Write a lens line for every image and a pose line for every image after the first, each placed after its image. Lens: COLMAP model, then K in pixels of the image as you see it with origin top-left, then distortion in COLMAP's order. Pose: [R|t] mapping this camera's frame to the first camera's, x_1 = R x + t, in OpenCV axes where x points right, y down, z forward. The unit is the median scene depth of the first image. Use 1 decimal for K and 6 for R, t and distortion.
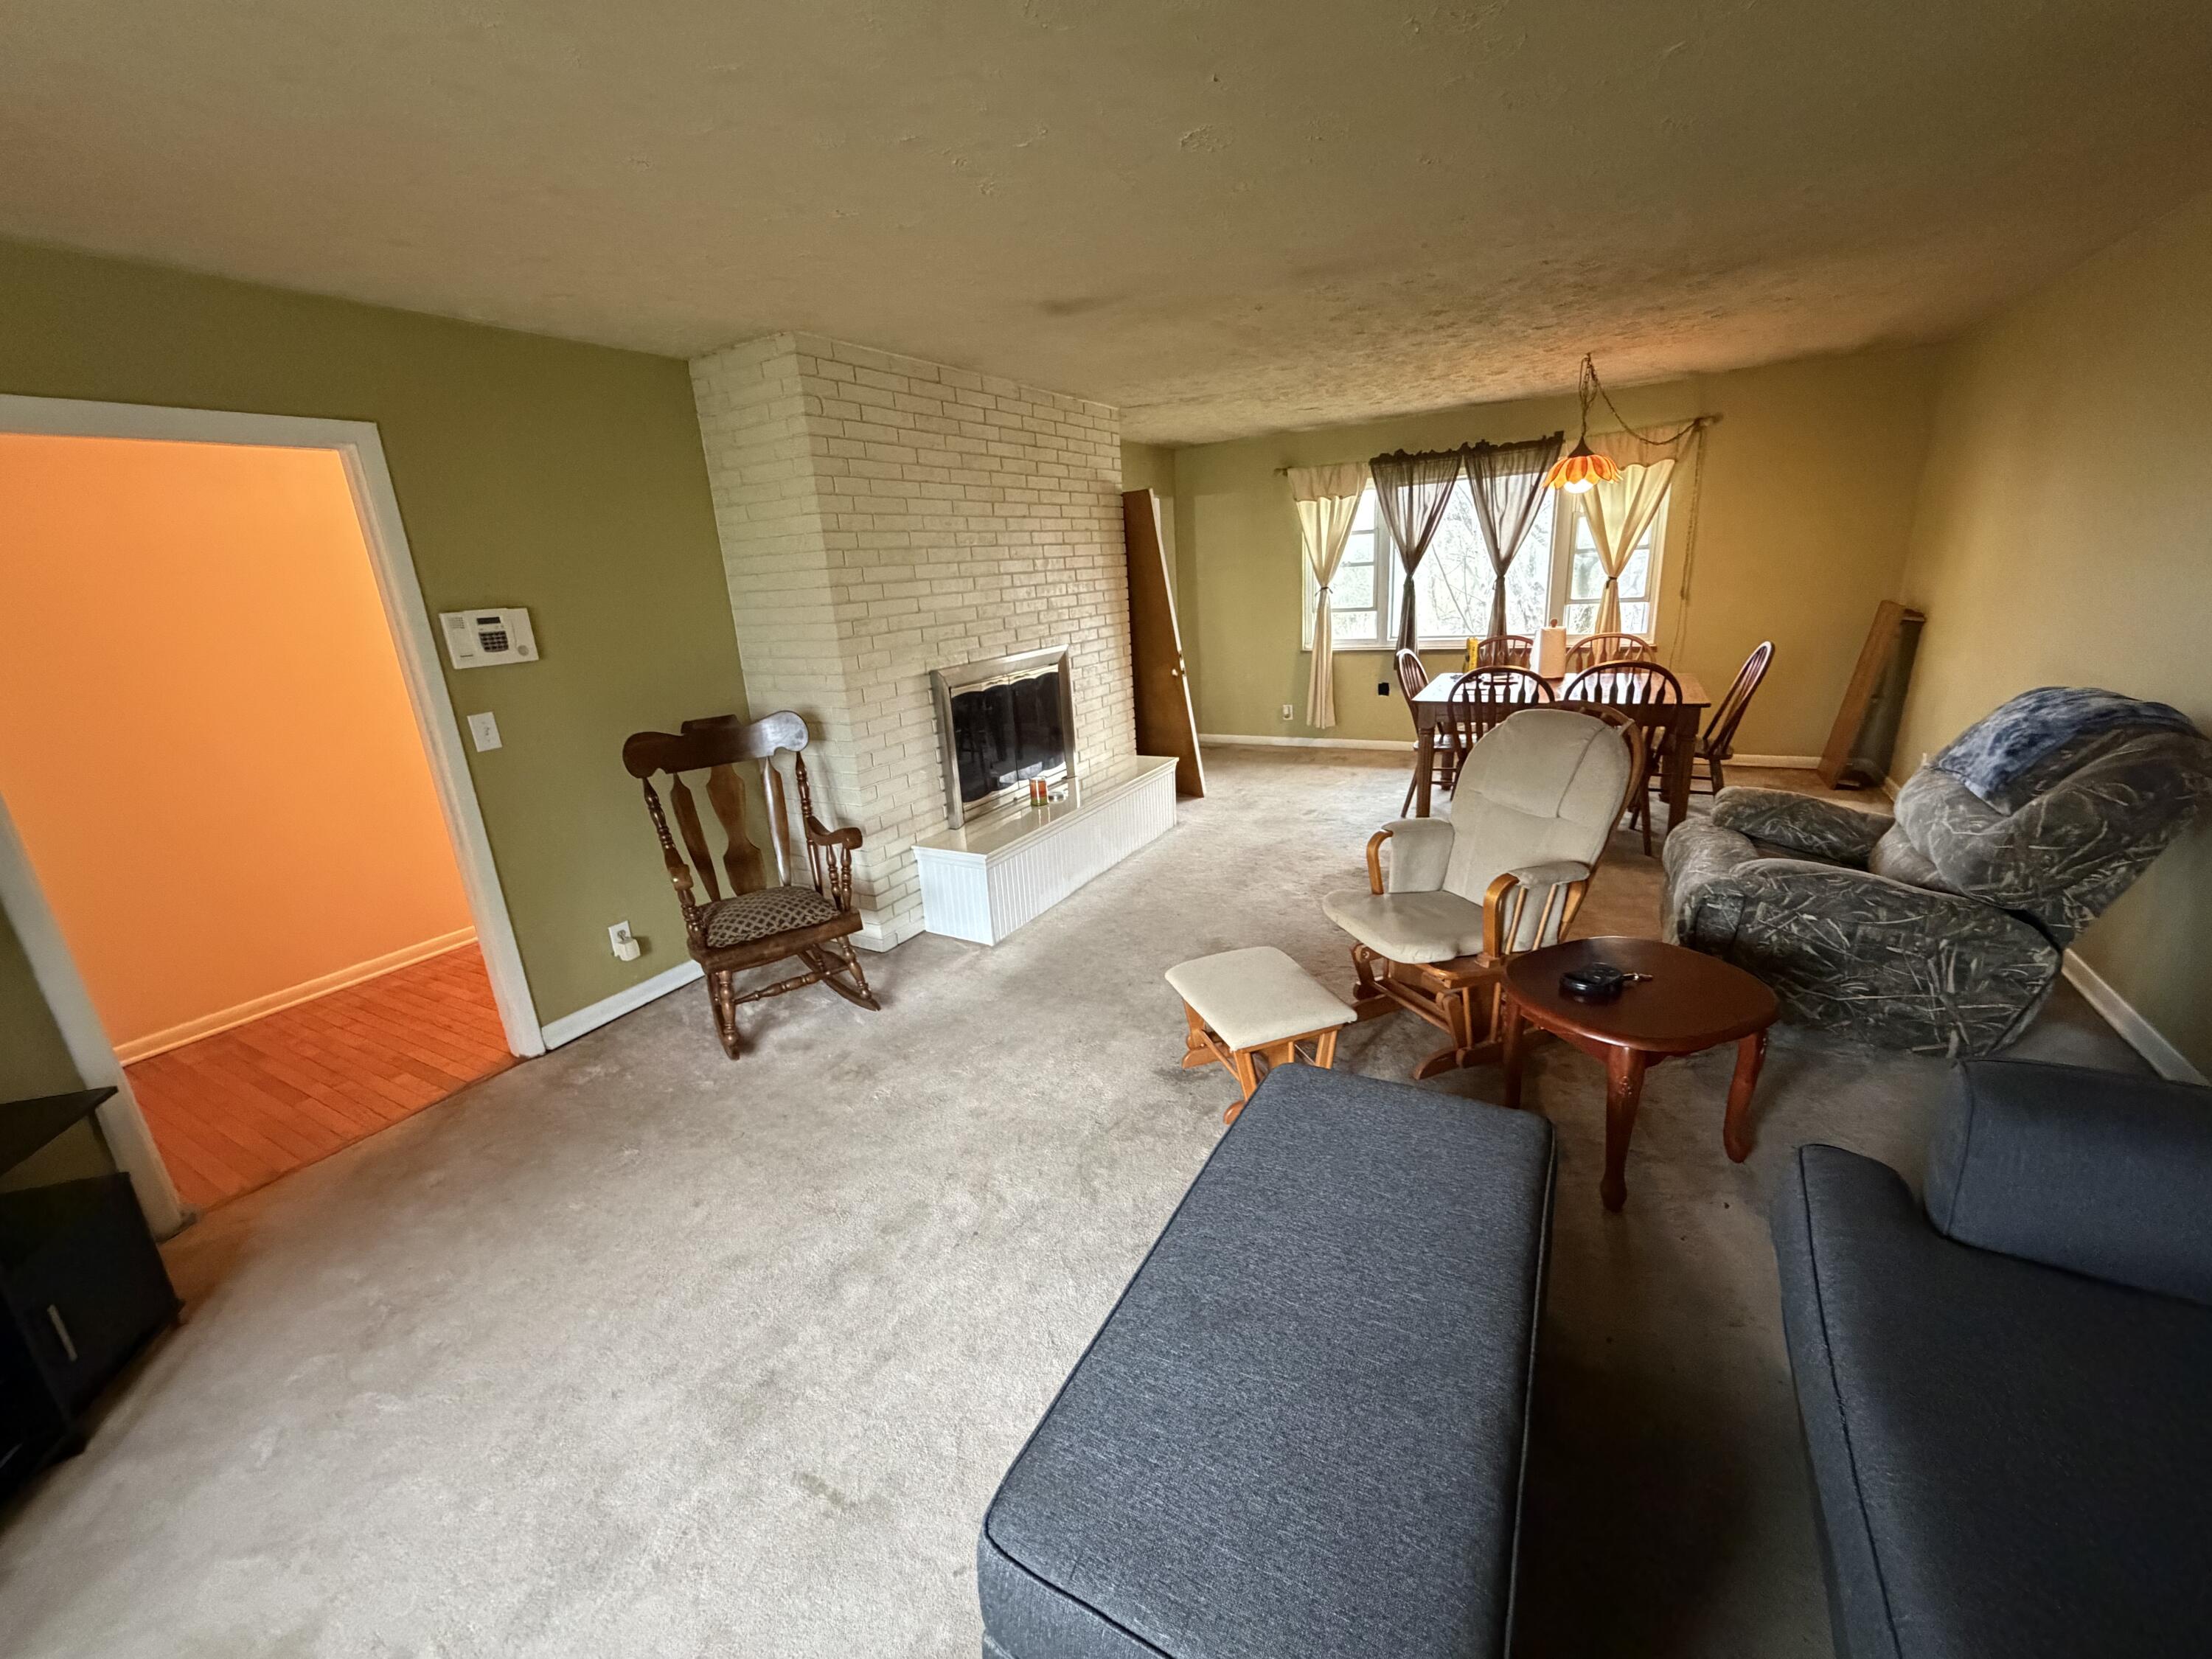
lens RADIAL K [[868.5, 0, 1101.8], [0, 868.5, 834.0], [0, 0, 1]] dist [0.001170, 0.000032]
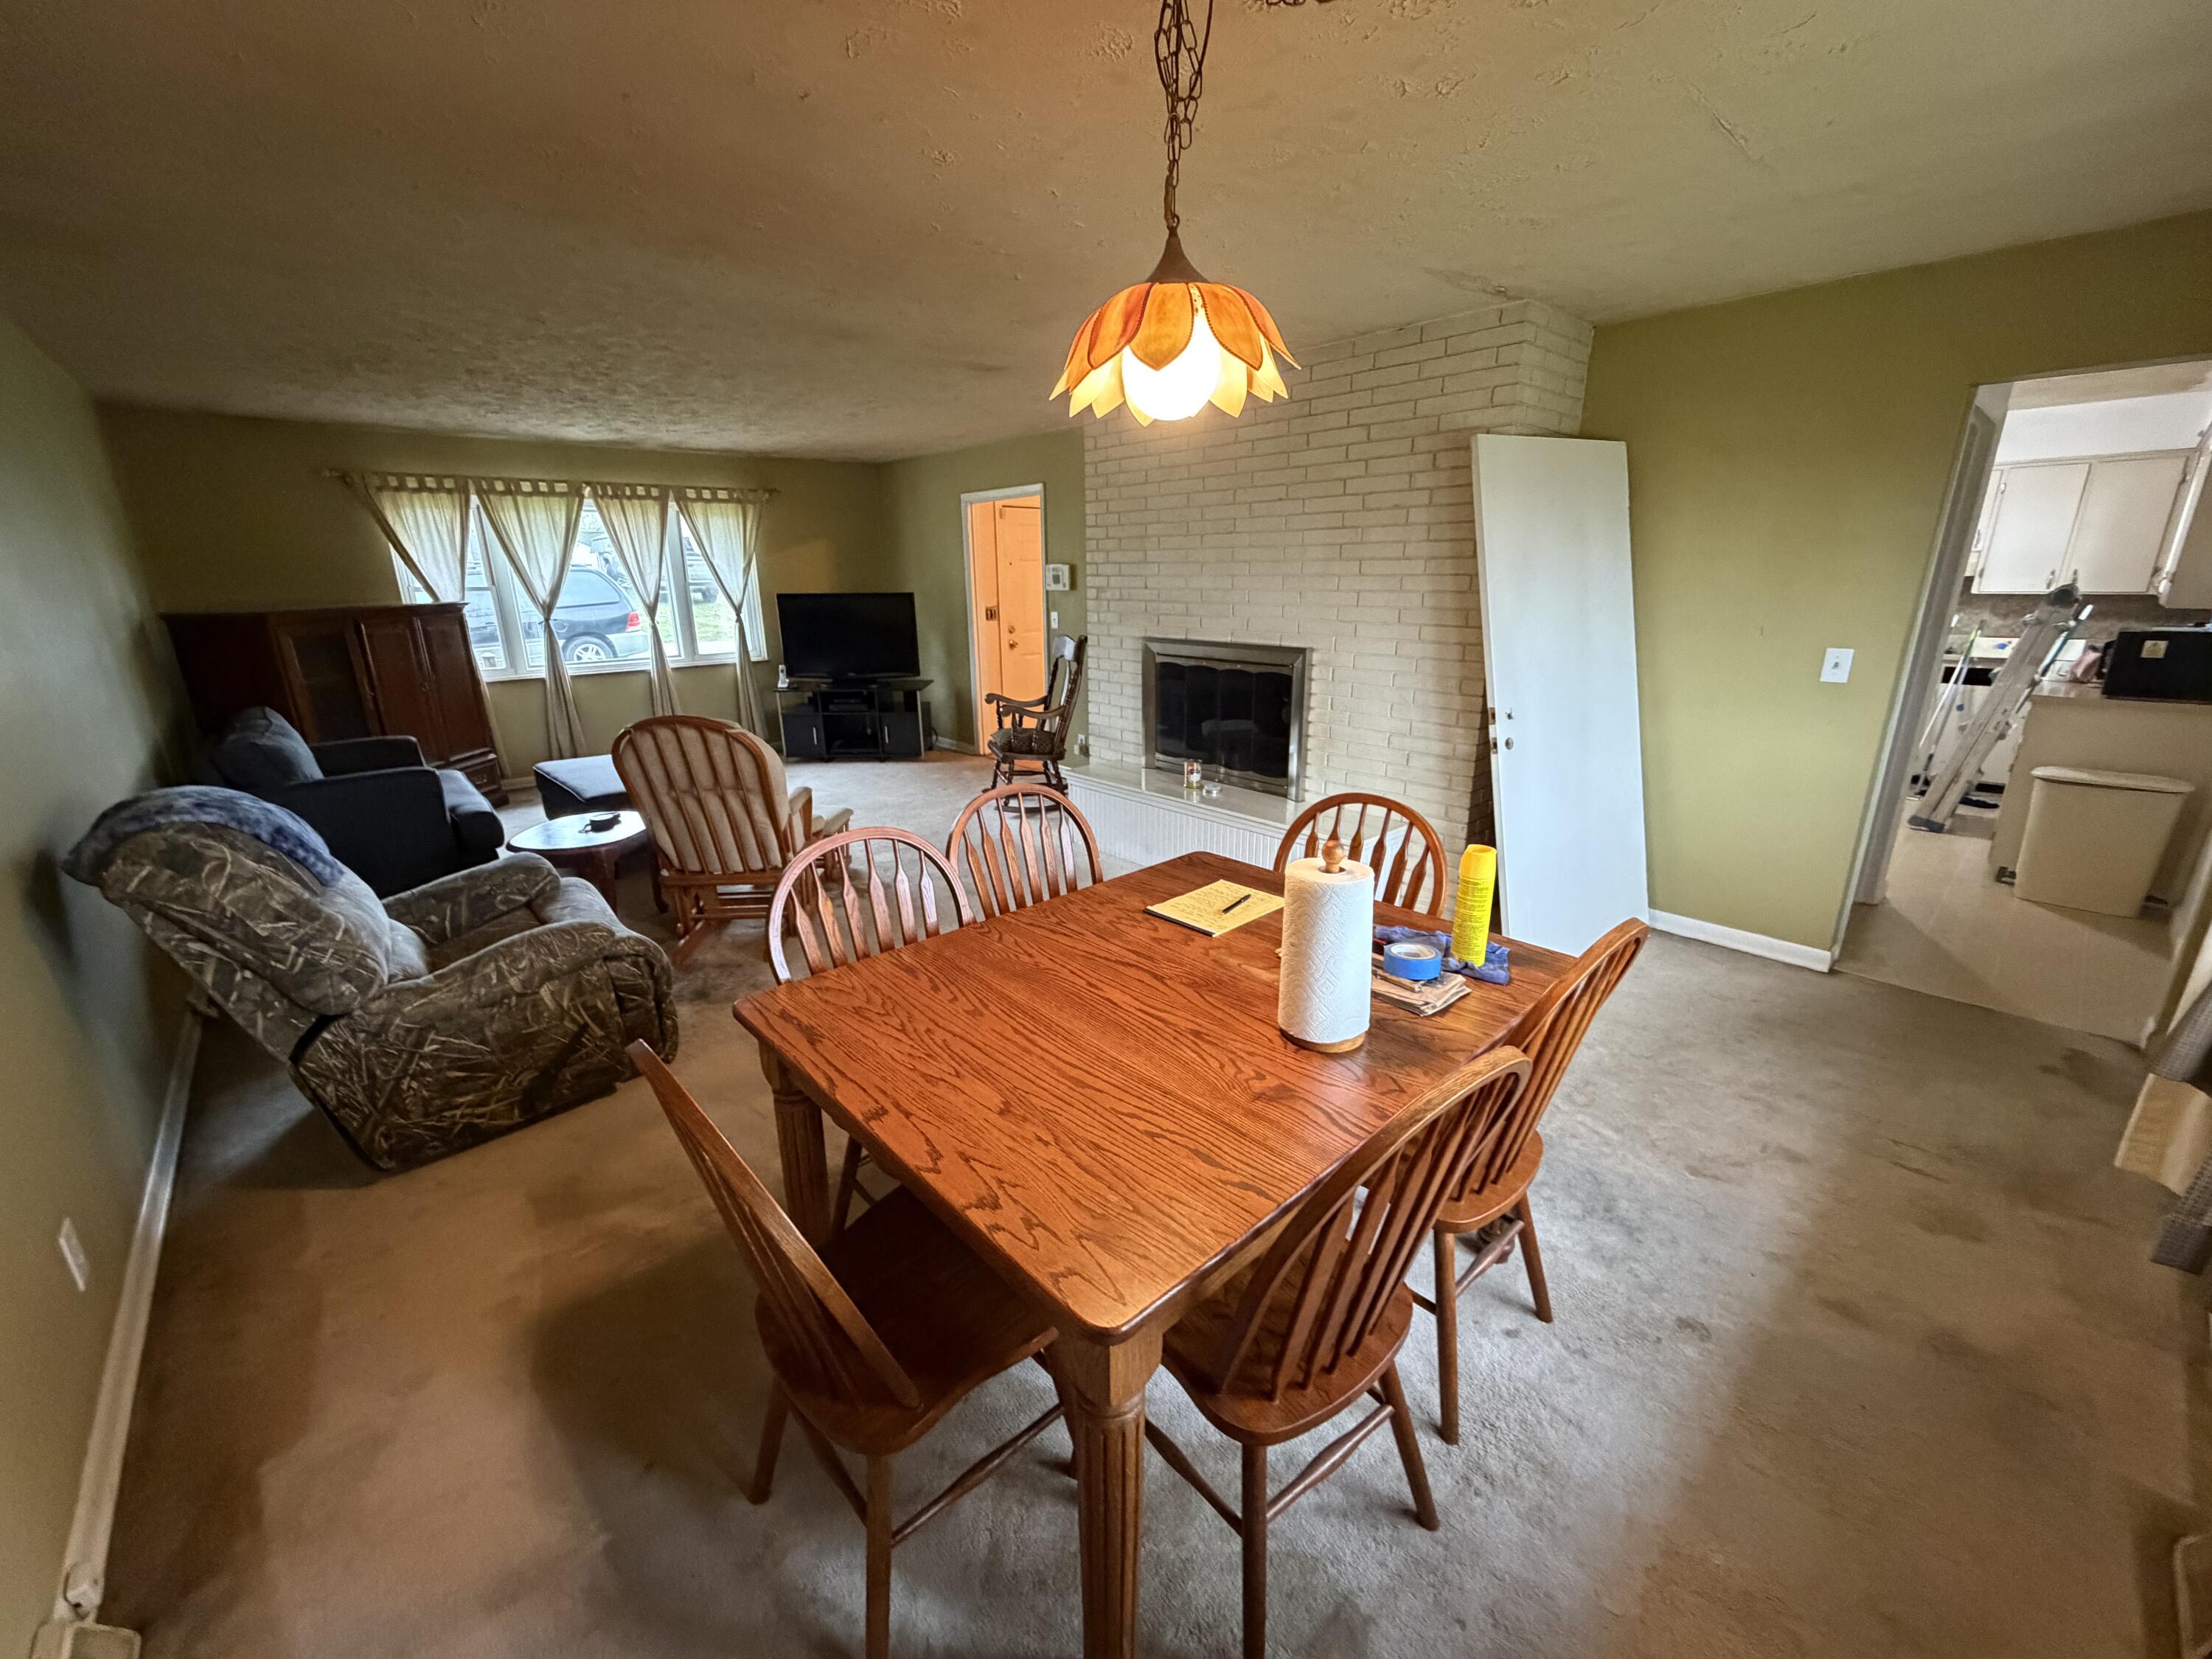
lens RADIAL K [[868.5, 0, 1101.8], [0, 868.5, 834.0], [0, 0, 1]] dist [0.001170, 0.000032]
pose [[-0.304677, 0.355956, -0.883440, 0.980612], [-0.242250, 0.868076, 0.433312, -0.446101], [0.921133, 0.346034, -0.178252, 1.208339]]
